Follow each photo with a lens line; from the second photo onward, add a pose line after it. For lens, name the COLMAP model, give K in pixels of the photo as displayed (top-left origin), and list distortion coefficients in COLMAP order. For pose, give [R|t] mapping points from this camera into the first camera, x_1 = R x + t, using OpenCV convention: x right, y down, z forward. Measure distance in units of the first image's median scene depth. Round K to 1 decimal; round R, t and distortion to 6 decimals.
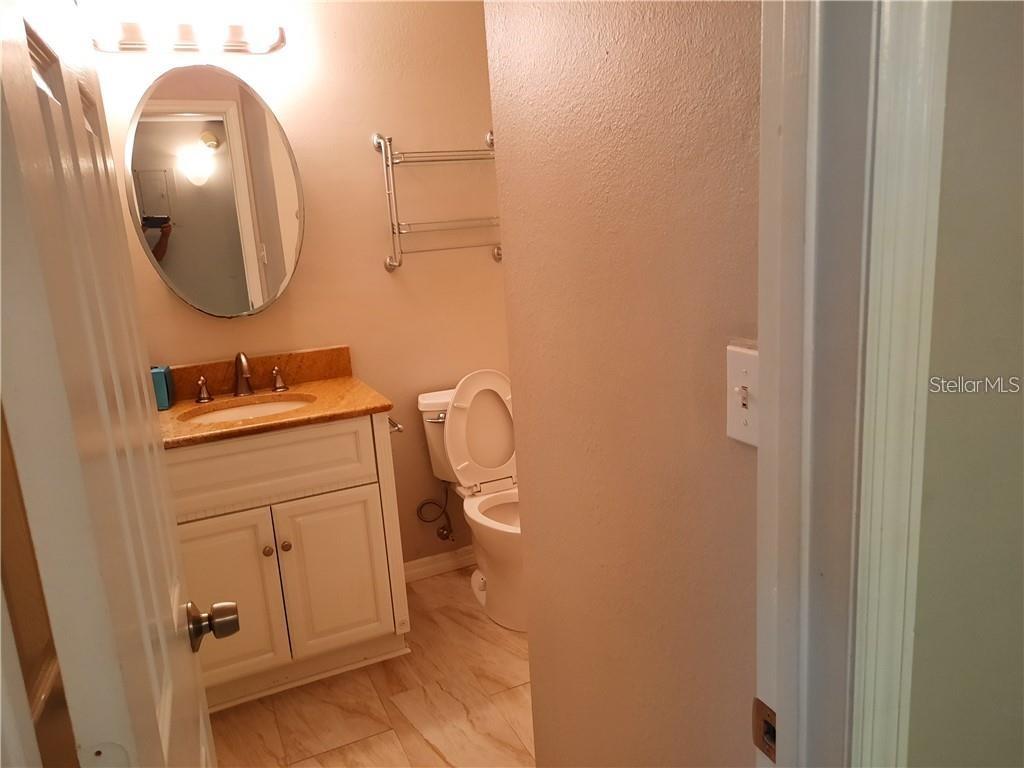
lens RADIAL K [[741.9, 0, 512.0], [0, 741.9, 384.0], [0, 0, 1]] dist [0.037635, 0.000927]
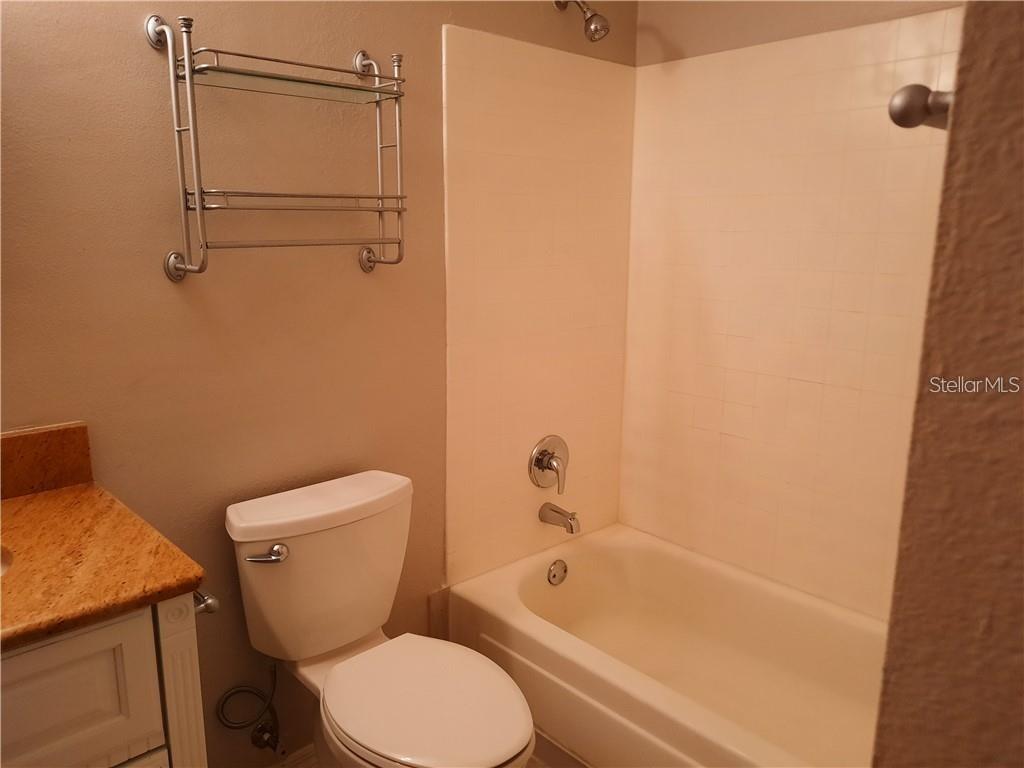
lens RADIAL K [[751.8, 0, 511.6], [0, 751.8, 375.9], [0, 0, 1]] dist [0.001481, 0.005050]
pose [[0.944980, 0.005548, 0.327081, -0.116866], [0.004884, 0.999505, -0.031063, -0.068404], [-0.327092, 0.030952, 0.944486, 0.432691]]
